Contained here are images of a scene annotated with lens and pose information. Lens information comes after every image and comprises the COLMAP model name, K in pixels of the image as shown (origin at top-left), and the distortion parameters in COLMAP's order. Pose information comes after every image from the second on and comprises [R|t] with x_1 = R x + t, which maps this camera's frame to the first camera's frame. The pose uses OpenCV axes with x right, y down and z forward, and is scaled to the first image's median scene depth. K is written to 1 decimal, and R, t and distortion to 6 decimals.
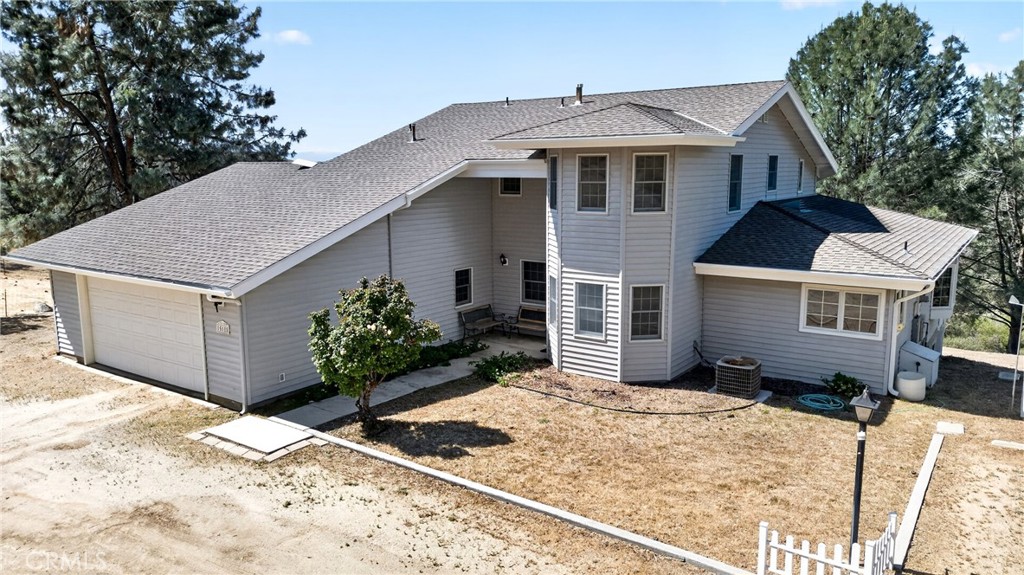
lens RADIAL K [[738.9, 0, 512.0], [0, 738.9, 287.5], [0, 0, 1]] dist [0.076134, -0.079971]
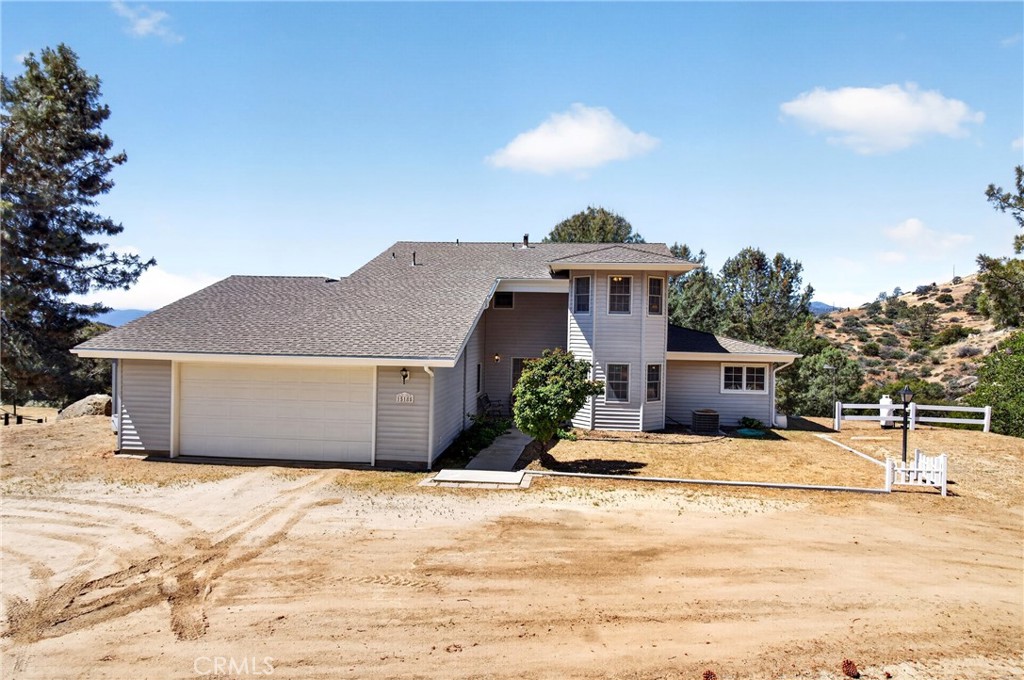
lens RADIAL K [[630.7, 0, 522.1], [0, 630.7, 335.5], [0, 0, 1]] dist [-0.002731, -0.000200]
pose [[0.862886, 0.016899, 0.505116, -0.692291], [0.058071, 0.989506, -0.132307, 0.093544], [-0.502051, 0.143499, 0.852850, 0.044239]]
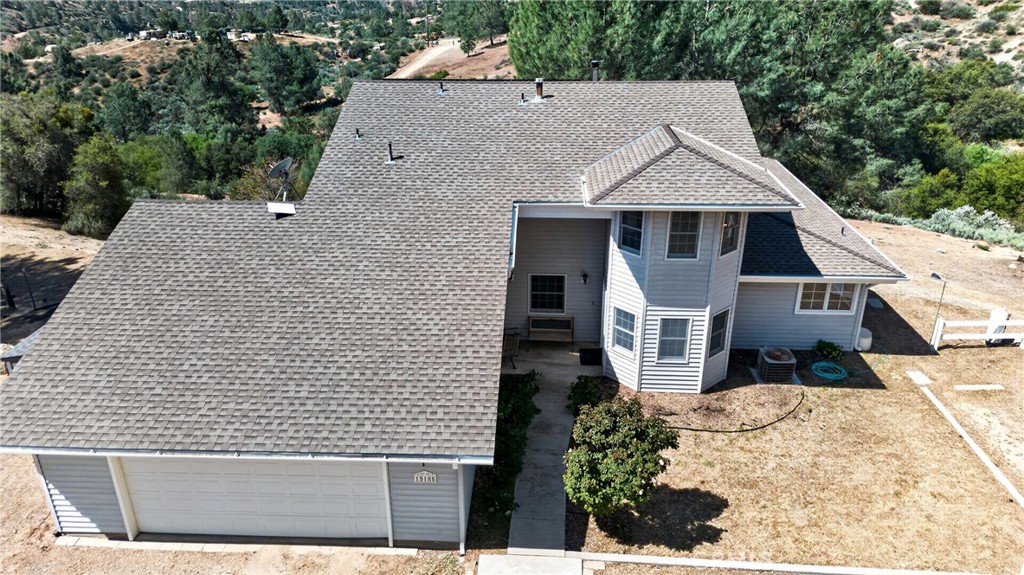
lens RADIAL K [[738.9, 0, 512.0], [0, 738.9, 287.5], [0, 0, 1]] dist [0.076134, -0.079971]
pose [[0.841526, -0.215643, 0.495310, -0.661115], [0.082879, 0.957554, 0.276081, -0.388321], [-0.533821, -0.191278, 0.823679, 0.227694]]
